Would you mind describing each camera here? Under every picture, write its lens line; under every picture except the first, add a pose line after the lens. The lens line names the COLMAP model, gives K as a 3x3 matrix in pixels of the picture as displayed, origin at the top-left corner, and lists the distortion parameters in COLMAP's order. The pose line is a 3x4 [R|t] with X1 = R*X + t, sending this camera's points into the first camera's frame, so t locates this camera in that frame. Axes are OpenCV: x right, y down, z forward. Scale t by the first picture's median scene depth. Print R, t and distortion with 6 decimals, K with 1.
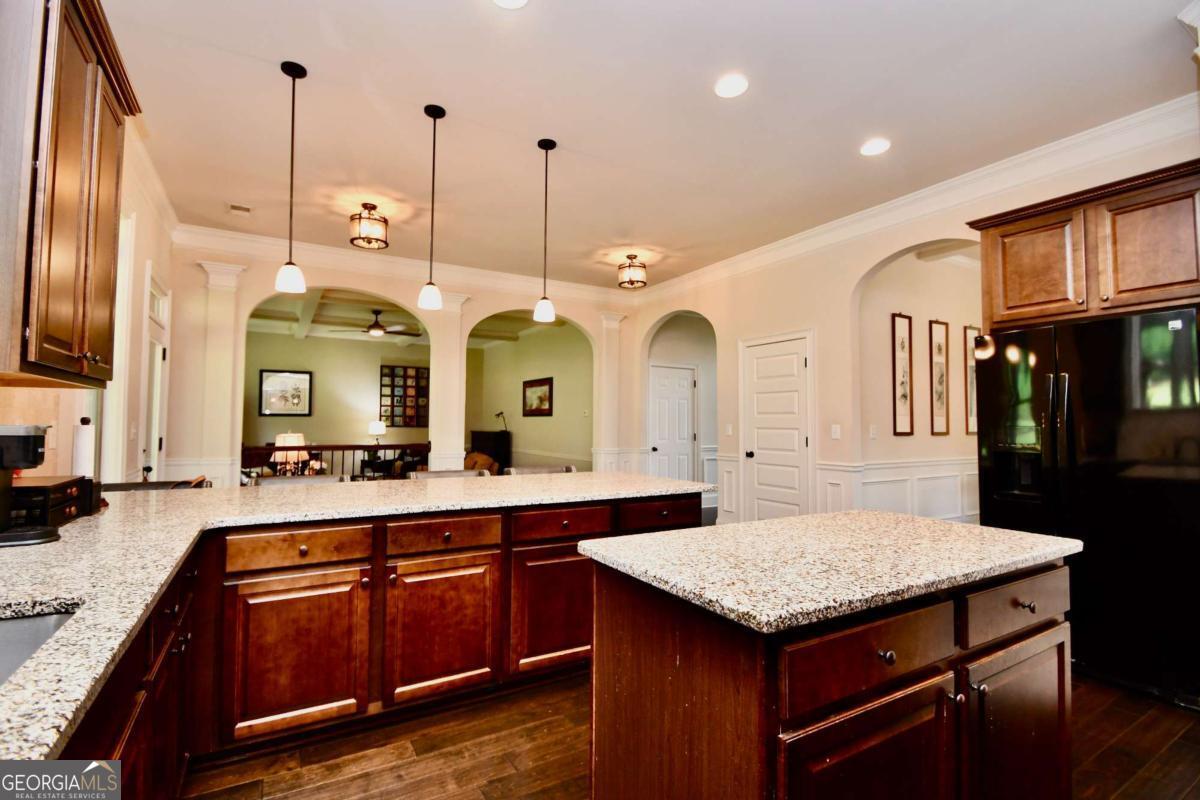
lens RADIAL K [[521.6, 0, 588.7], [0, 521.6, 401.7], [0, 0, 1]] dist [0.011289, -0.016570]
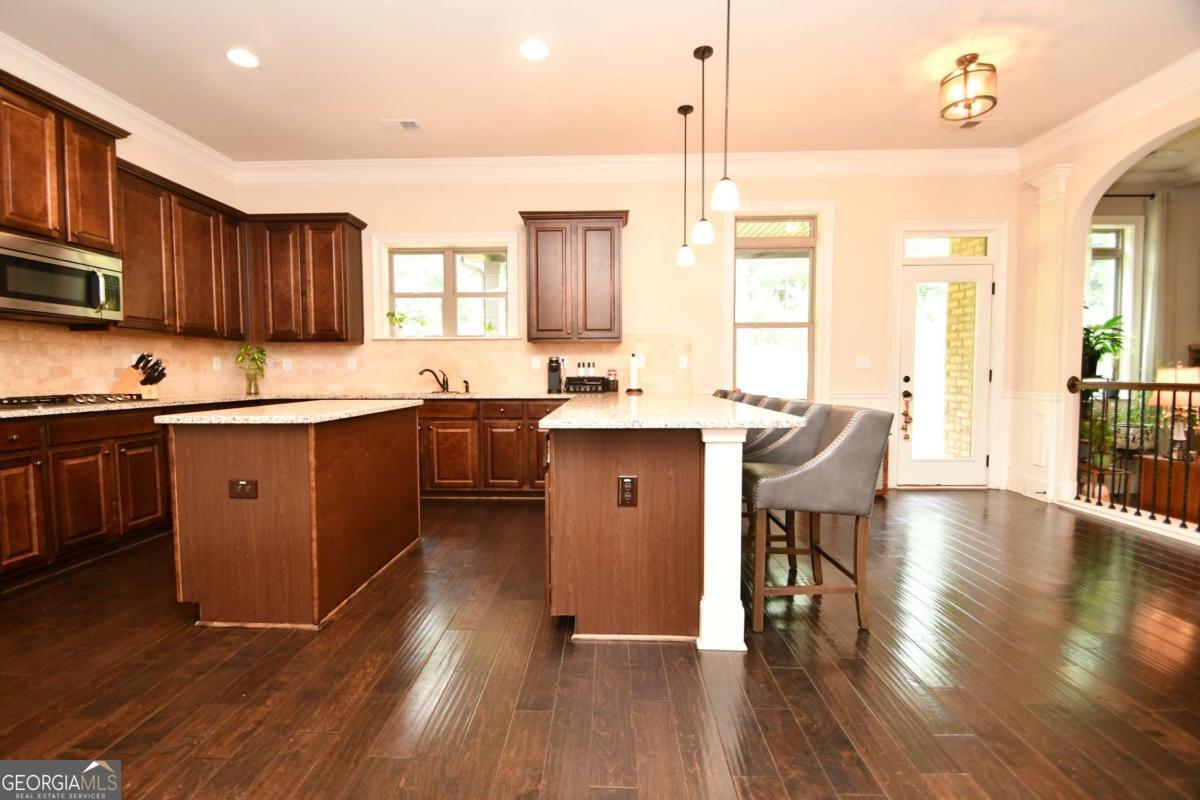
lens RADIAL K [[534.3, 0, 591.0], [0, 534.3, 399.6], [0, 0, 1]] dist [0.002658, -0.010822]
pose [[-0.508386, 0.043046, -0.860053, 0.203616], [0.038804, 0.998880, 0.027056, 0.027647], [0.860254, -0.019618, -0.509488, 0.348301]]
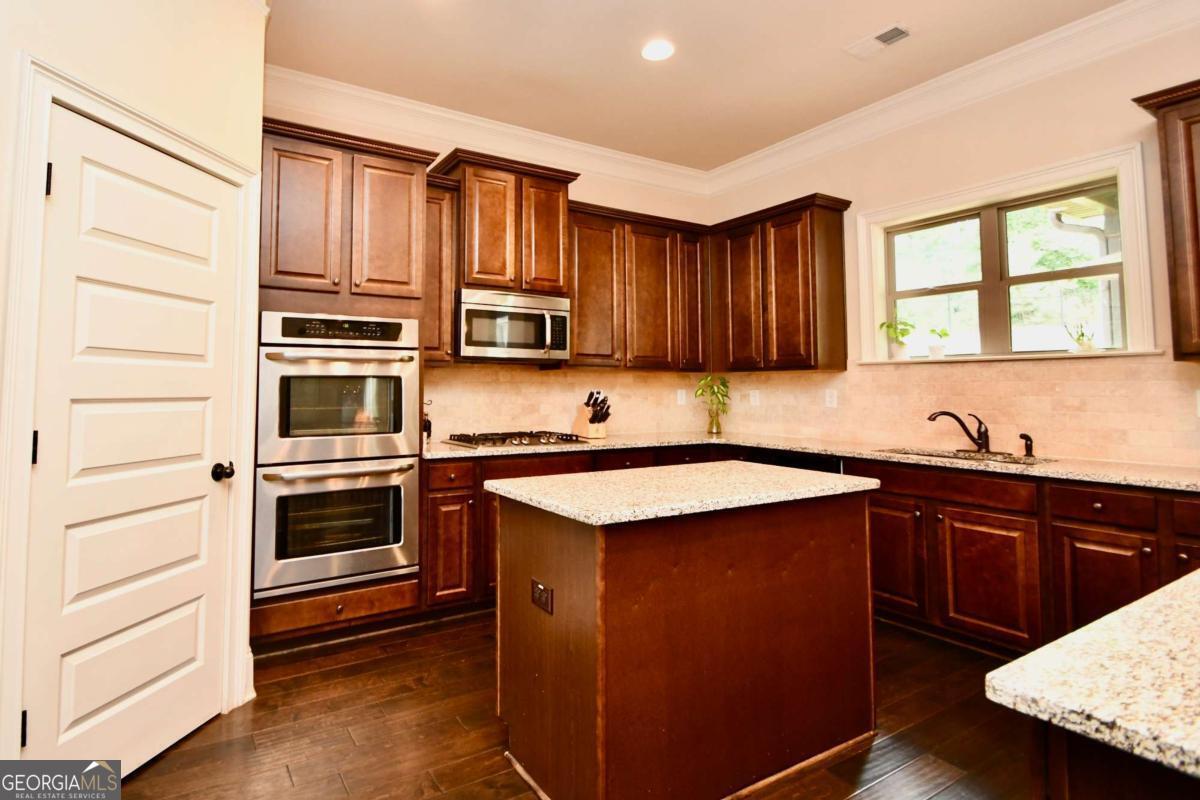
lens RADIAL K [[604.6, 0, 521.7], [0, 604.6, 352.5], [0, 0, 1]] dist [-0.003731, -0.001704]
pose [[-0.999913, -0.004661, -0.012311, 0.108917], [-0.003384, 0.994800, -0.101791, 0.011941], [0.012722, -0.101741, -0.994730, 0.306943]]
